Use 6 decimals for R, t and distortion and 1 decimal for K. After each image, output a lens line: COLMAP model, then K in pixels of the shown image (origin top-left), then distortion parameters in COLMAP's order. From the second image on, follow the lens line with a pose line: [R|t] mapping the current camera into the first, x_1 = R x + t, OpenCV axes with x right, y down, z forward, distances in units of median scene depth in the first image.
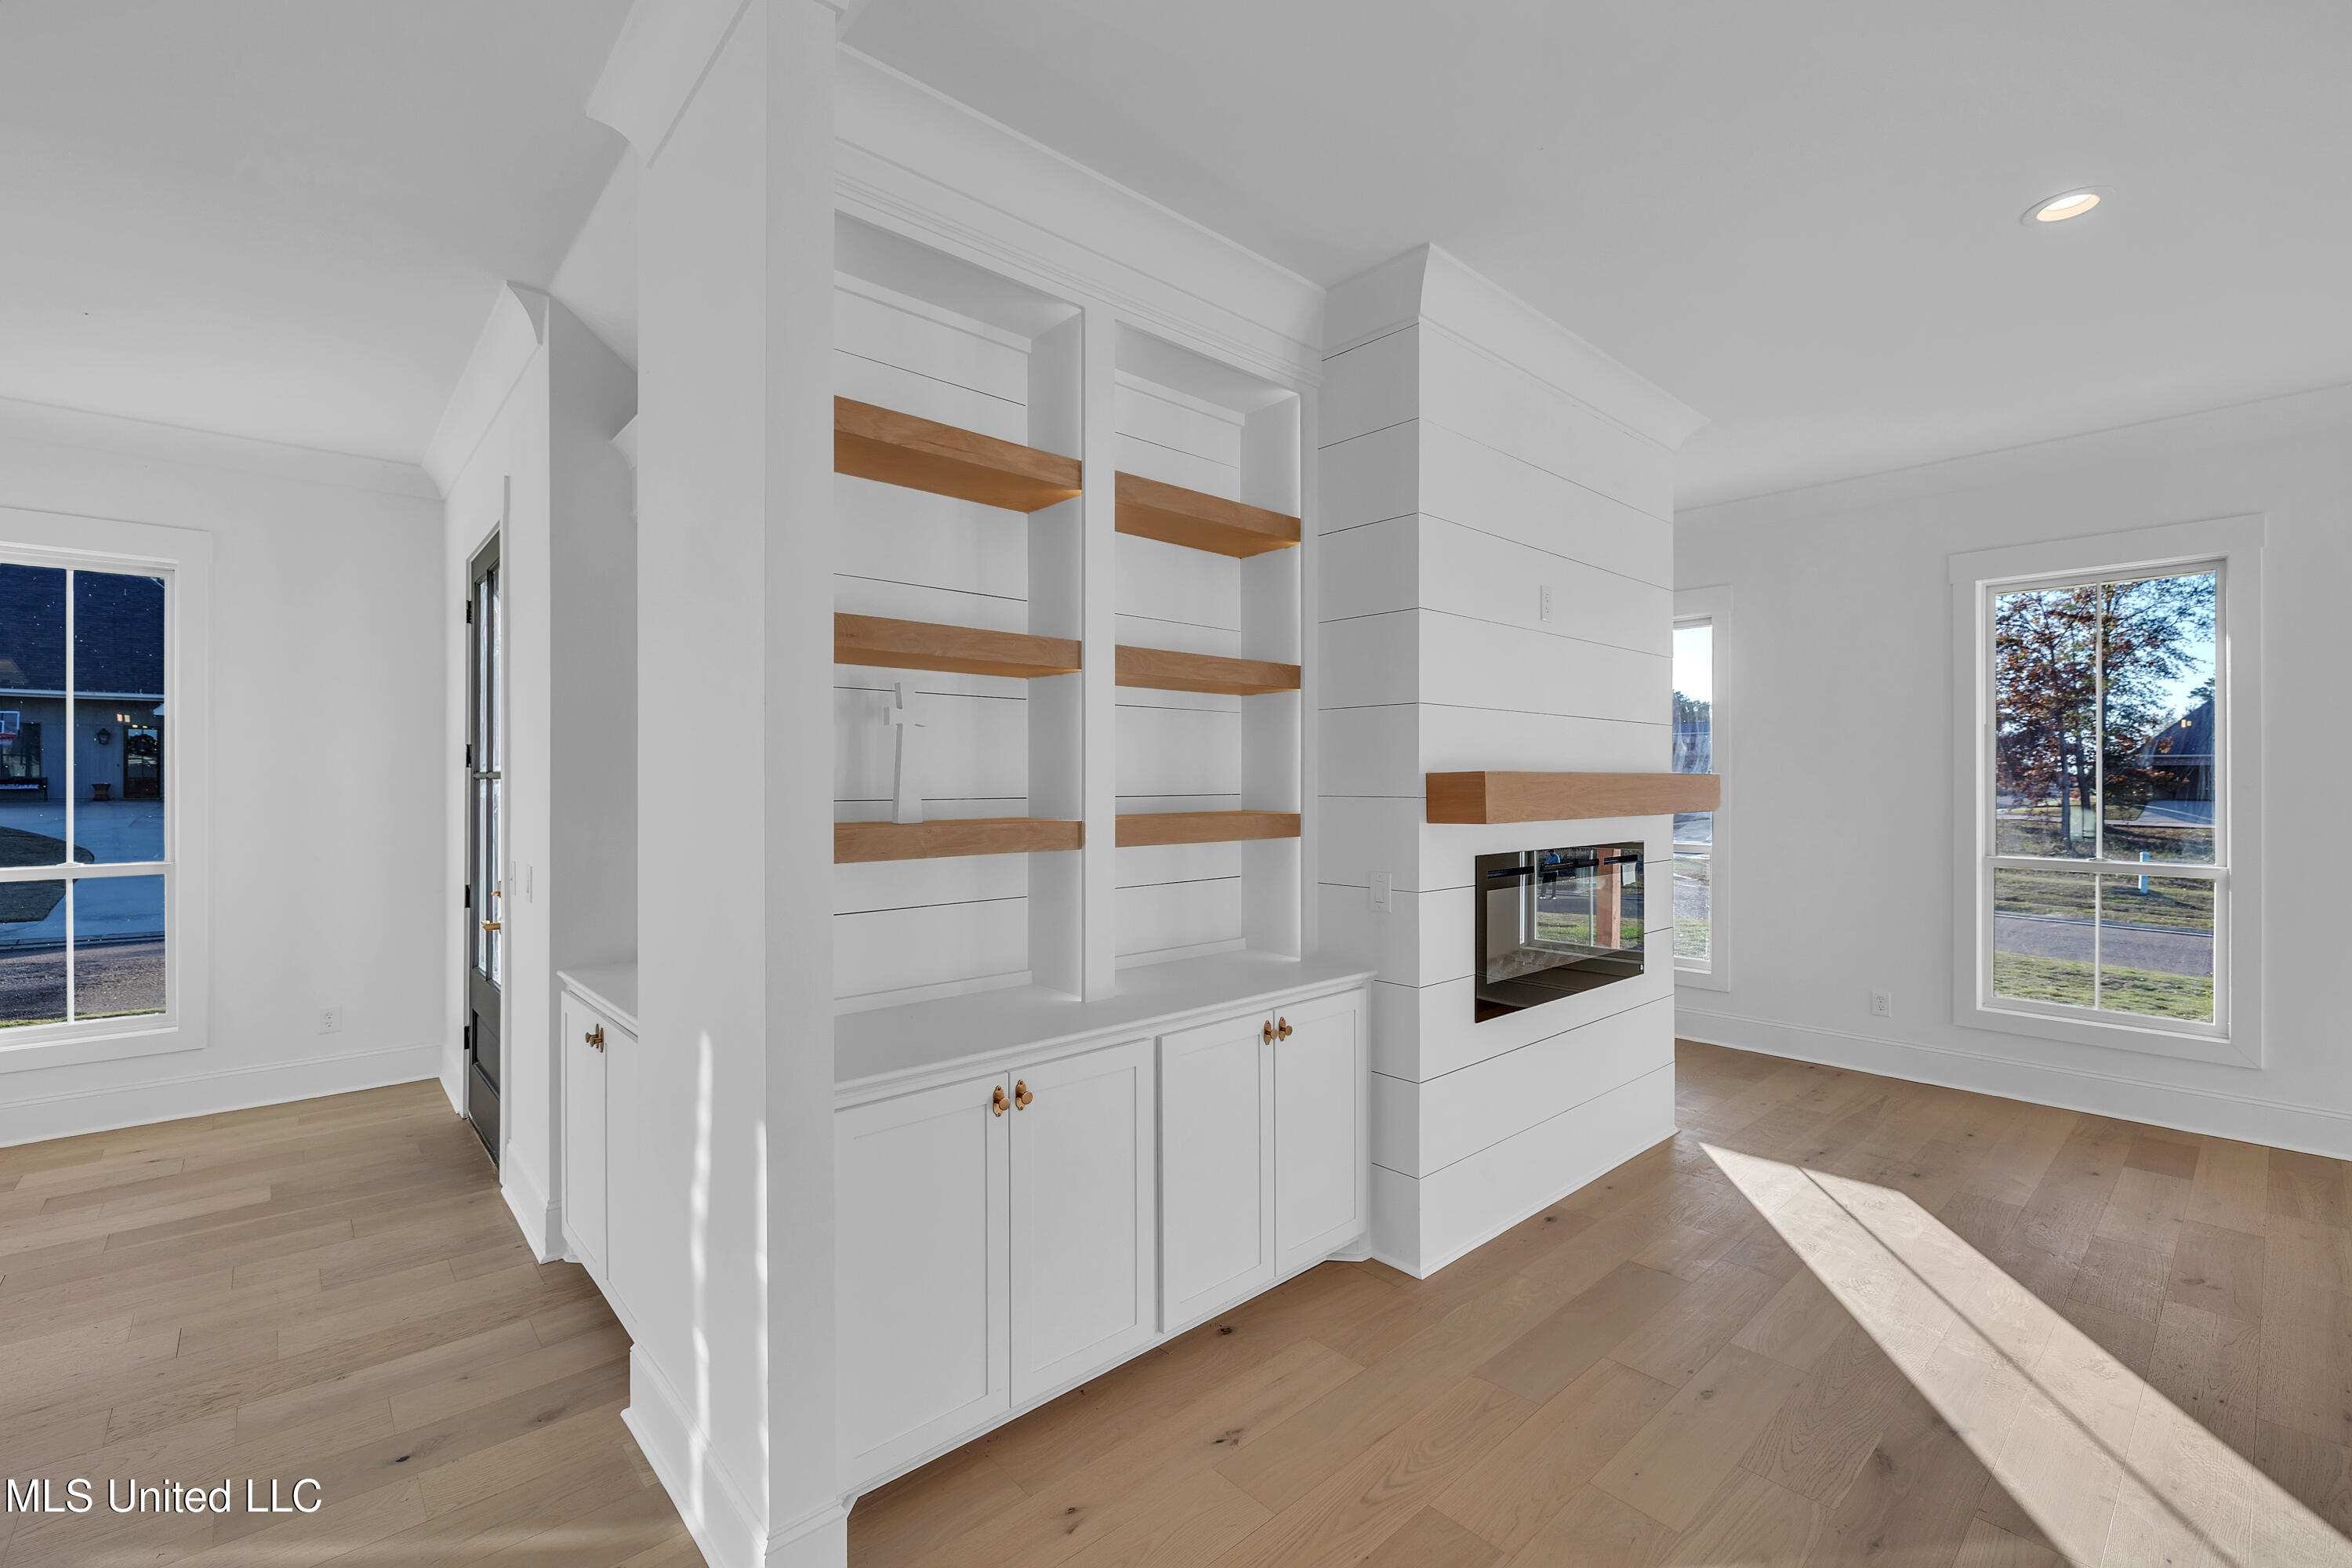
lens RADIAL K [[1003.6, 0, 1166.0], [0, 1003.6, 775.8], [0, 0, 1]] dist [-0.003001, 0.000434]
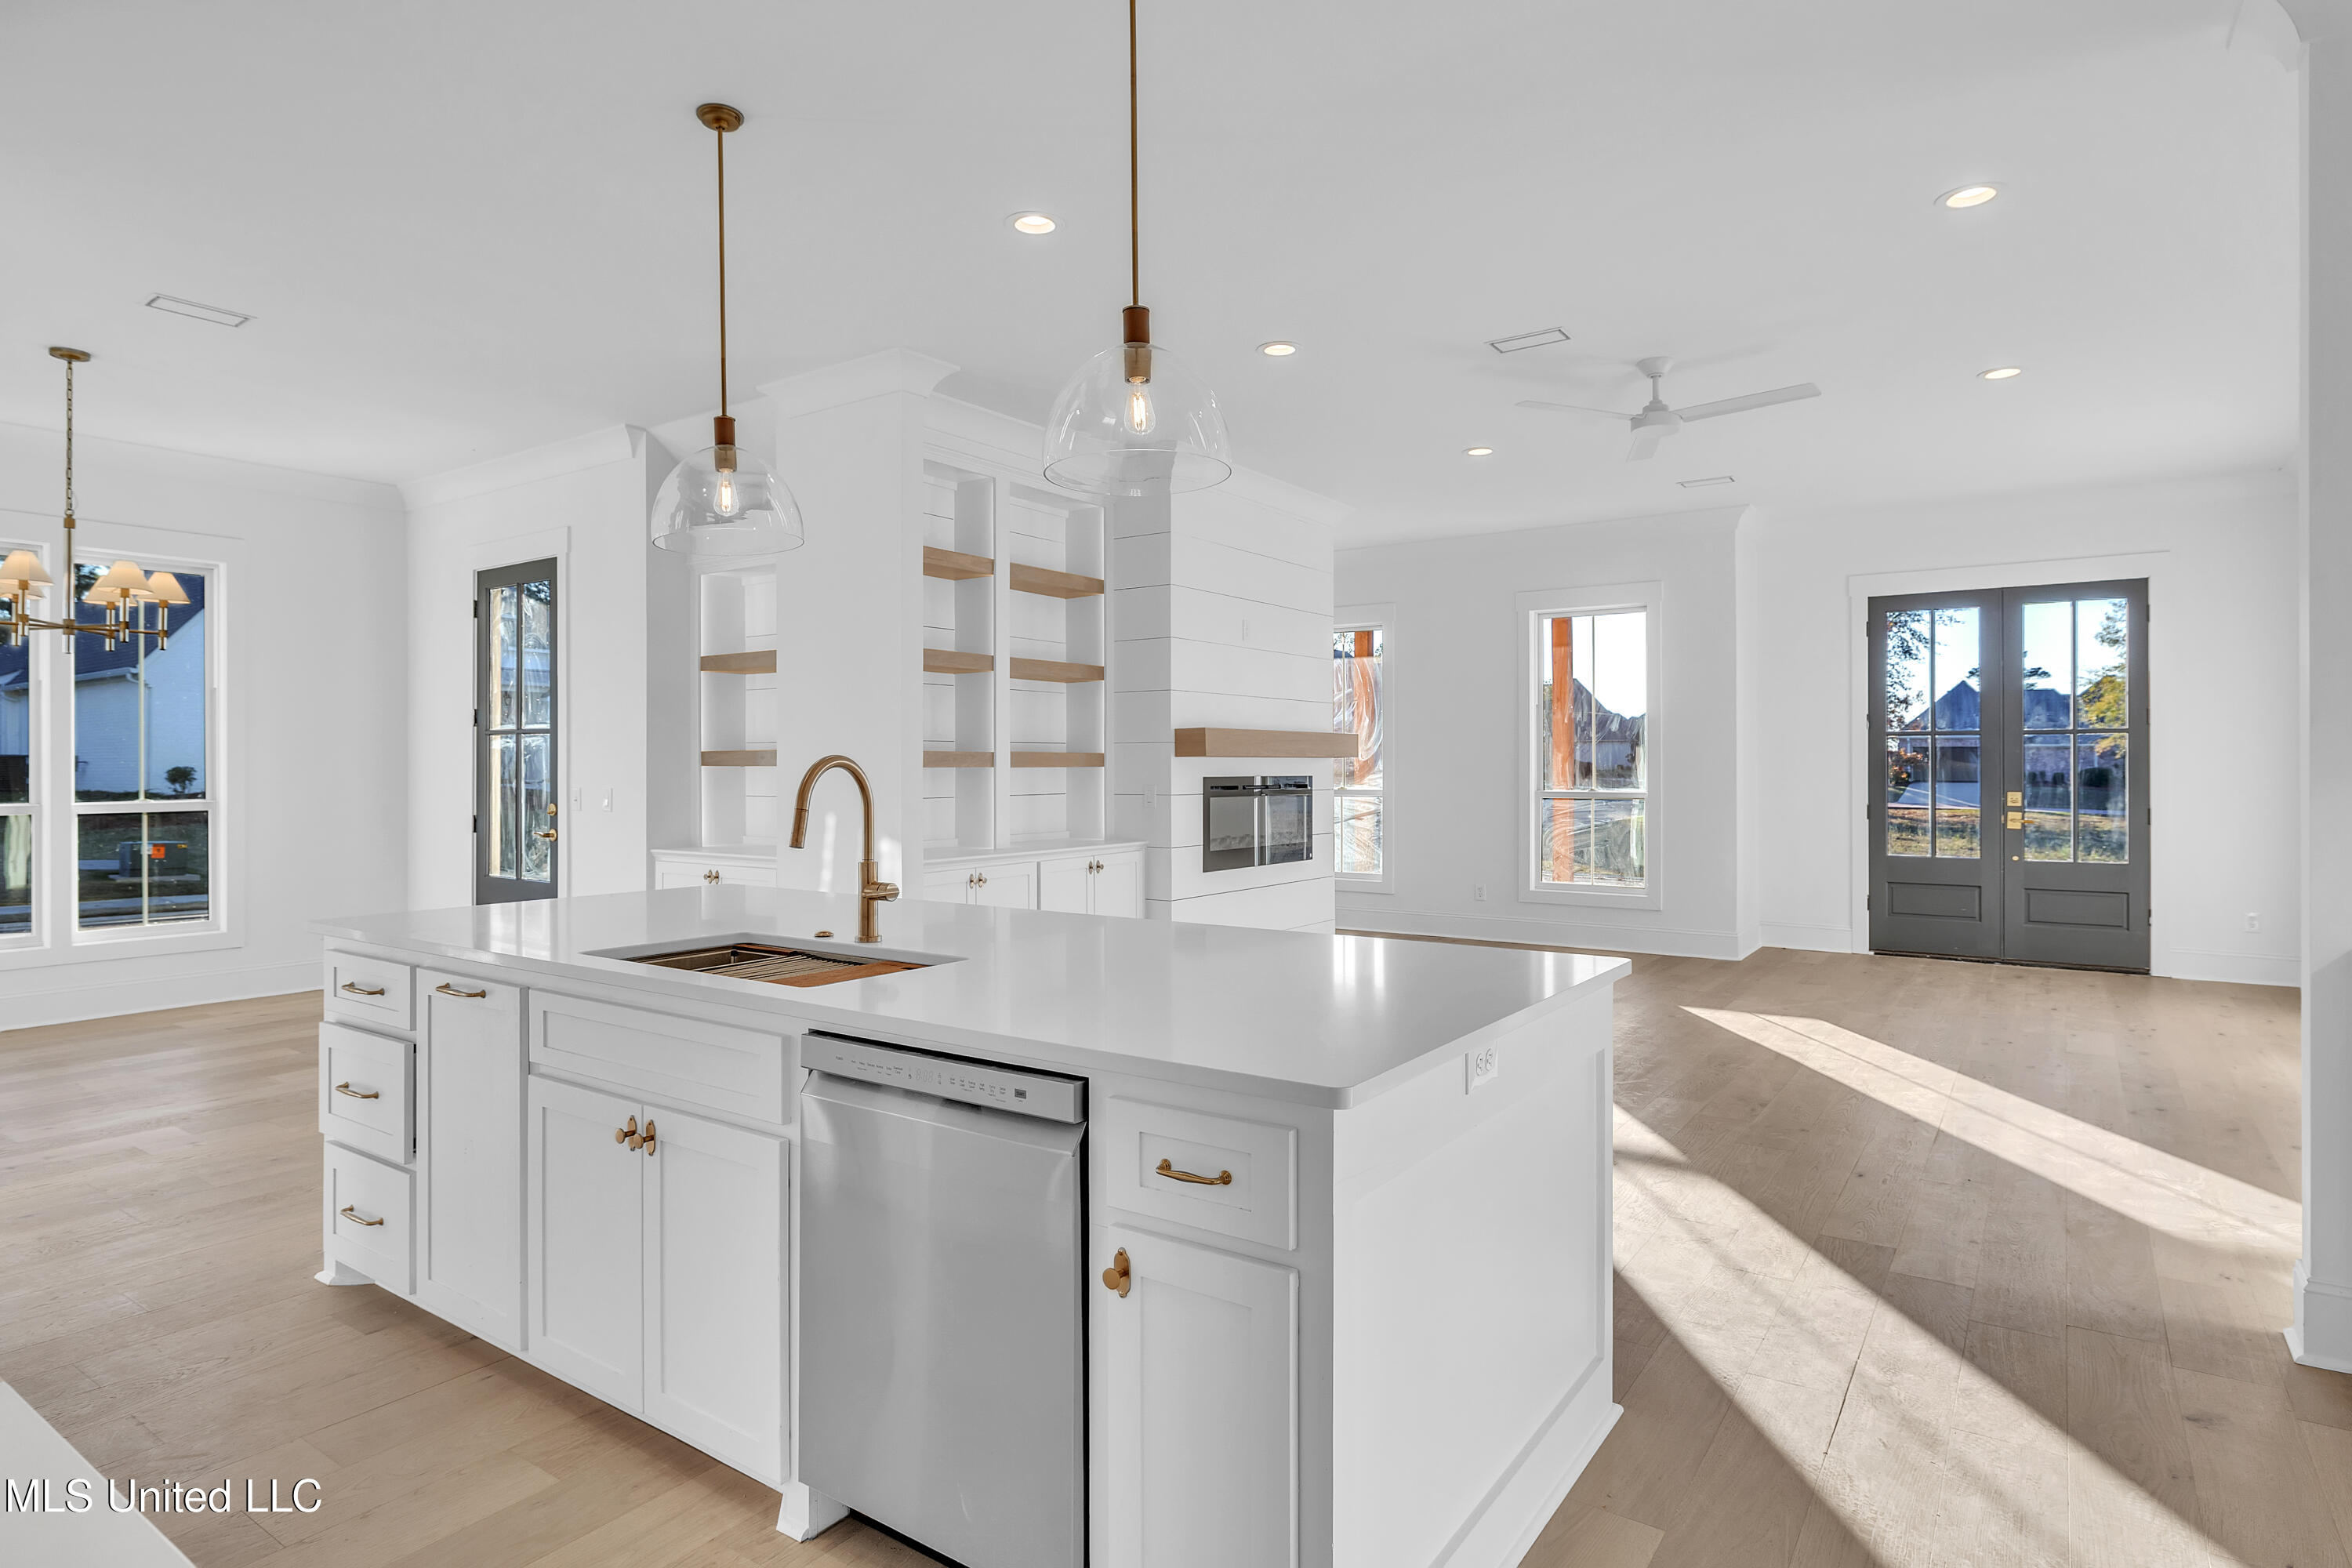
lens RADIAL K [[1260.7, 0, 1167.0], [0, 1260.7, 765.2], [0, 0, 1]] dist [-0.001298, -0.003395]
pose [[0.973980, -0.002242, 0.226622, -0.251128], [0.001437, 0.999992, 0.003718, 0.050928], [-0.226628, -0.003296, 0.973976, -1.128149]]
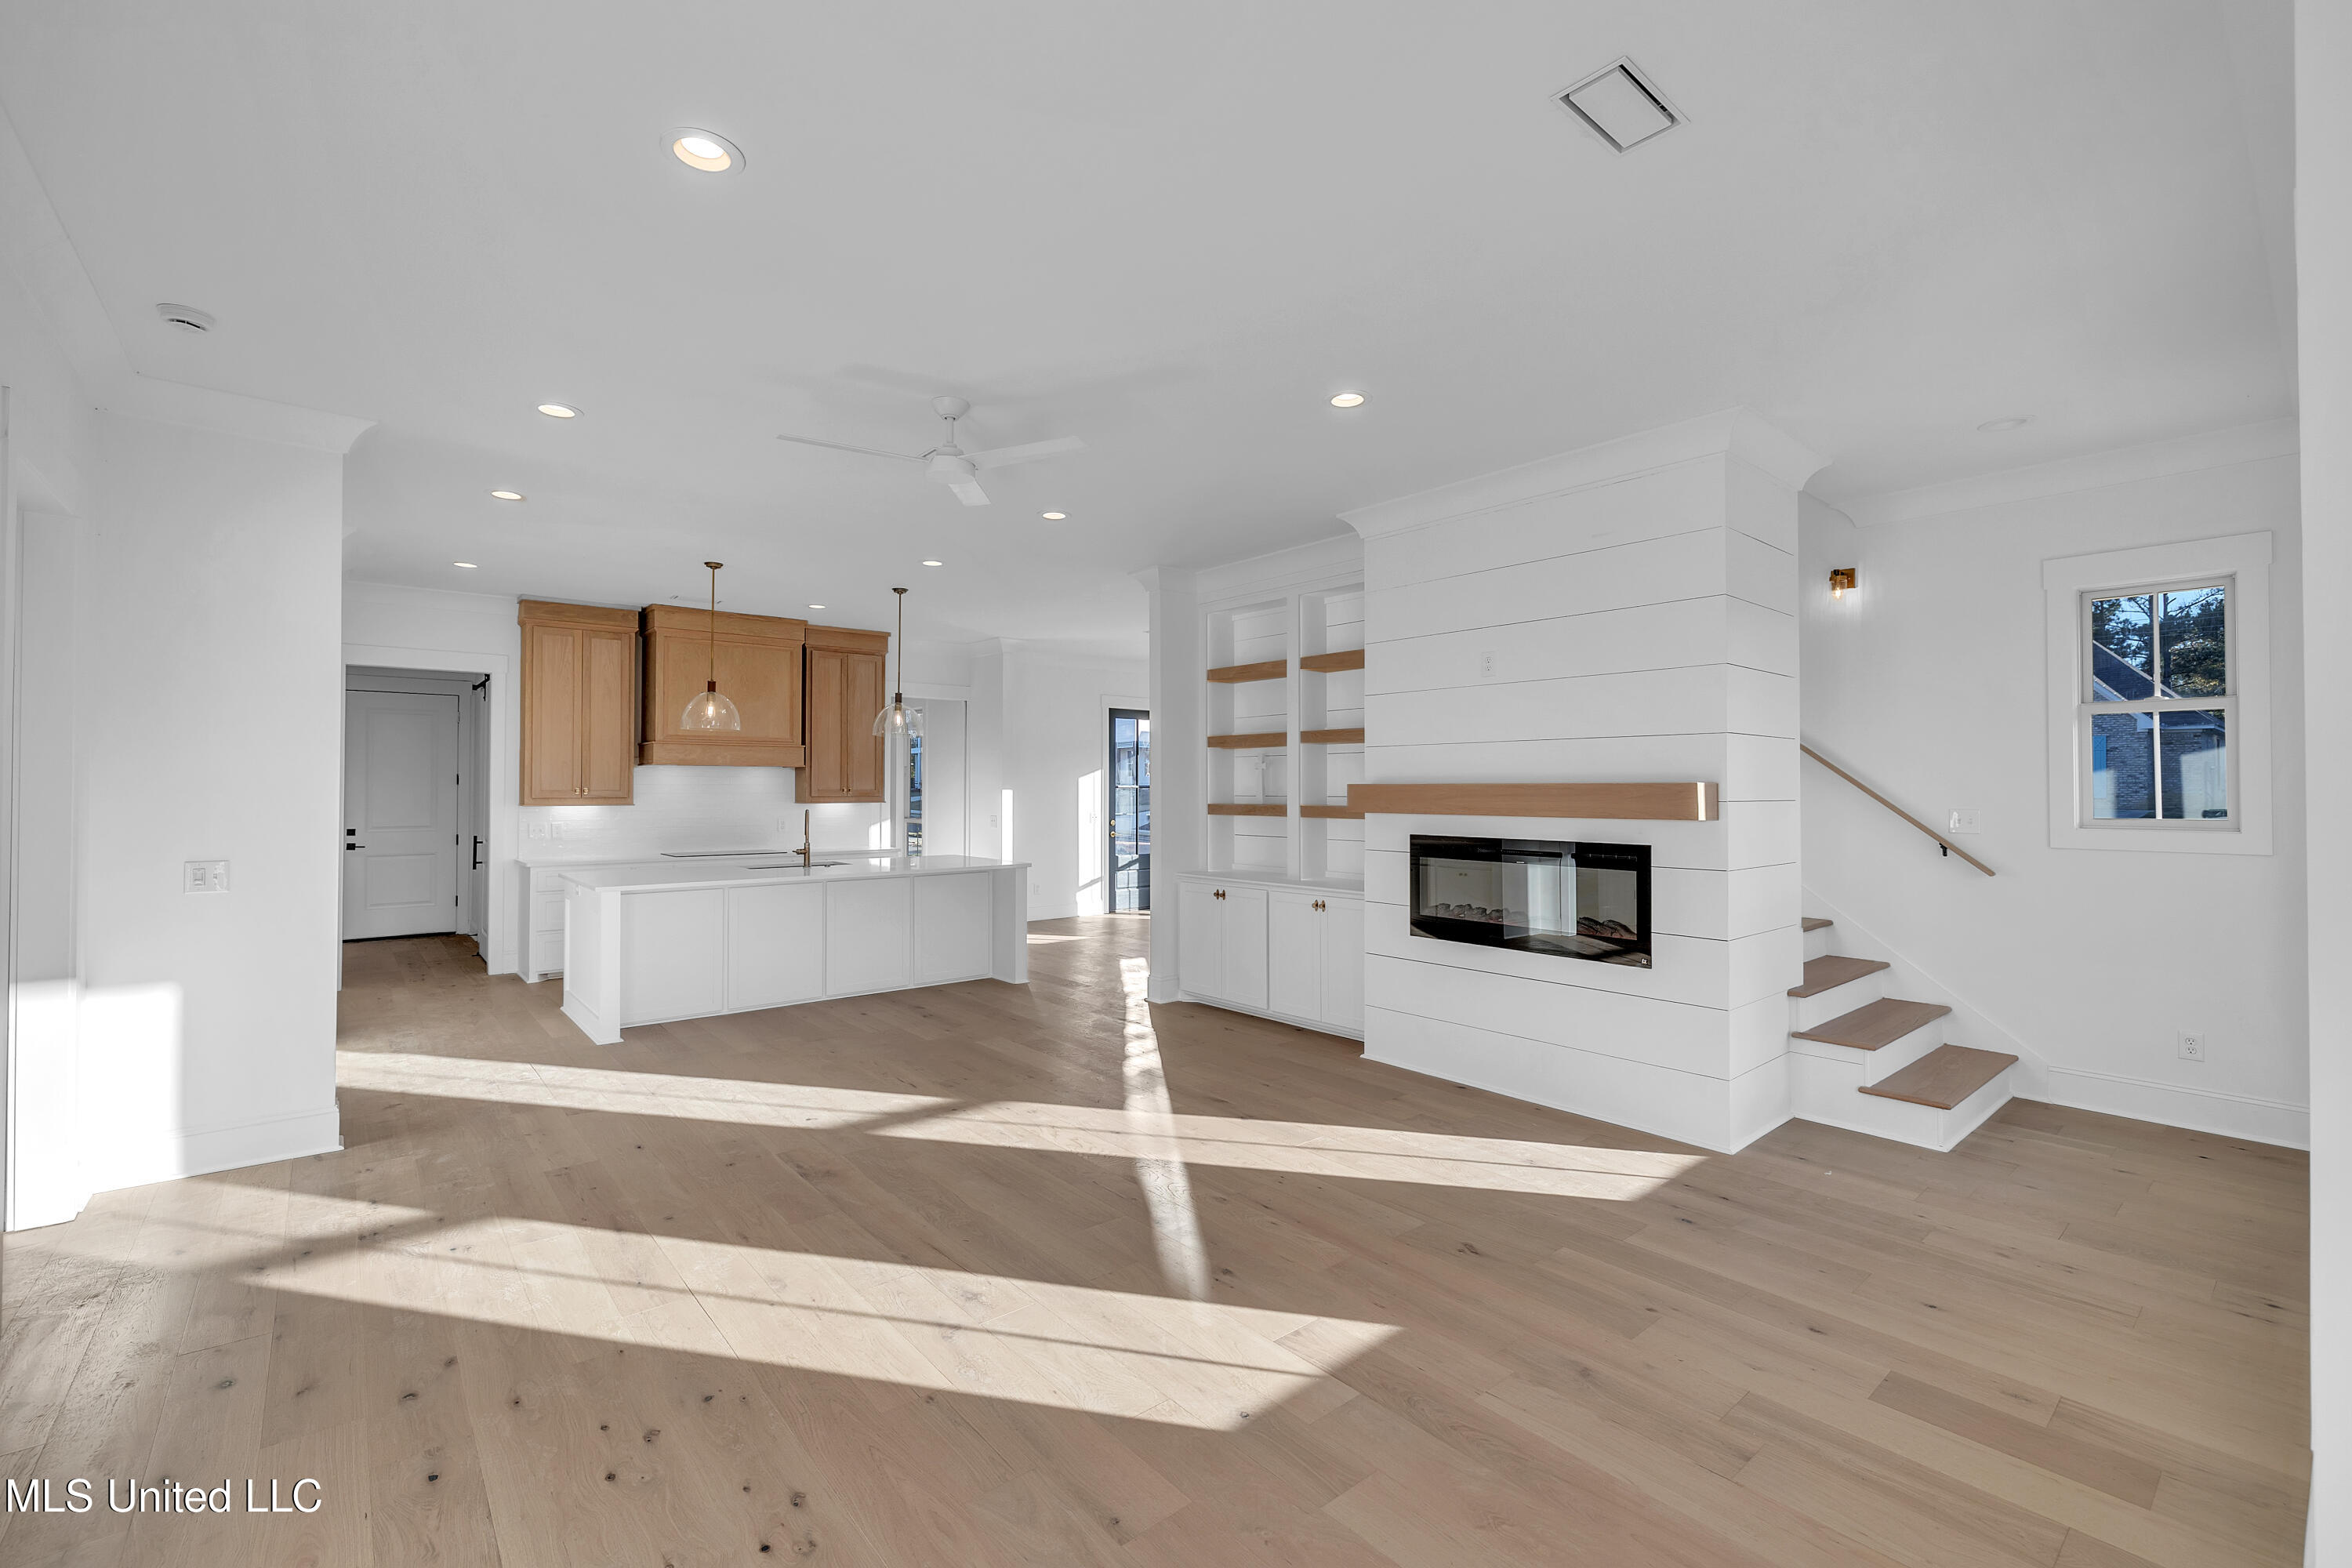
lens RADIAL K [[1003.6, 0, 1179.0], [0, 1003.6, 763.6], [0, 0, 1]] dist [-0.003001, 0.000434]
pose [[-0.023791, -0.024540, -0.999416, 1.988617], [0.002799, 0.999693, -0.024613, 0.002346], [0.999713, -0.003383, -0.023715, 0.658533]]
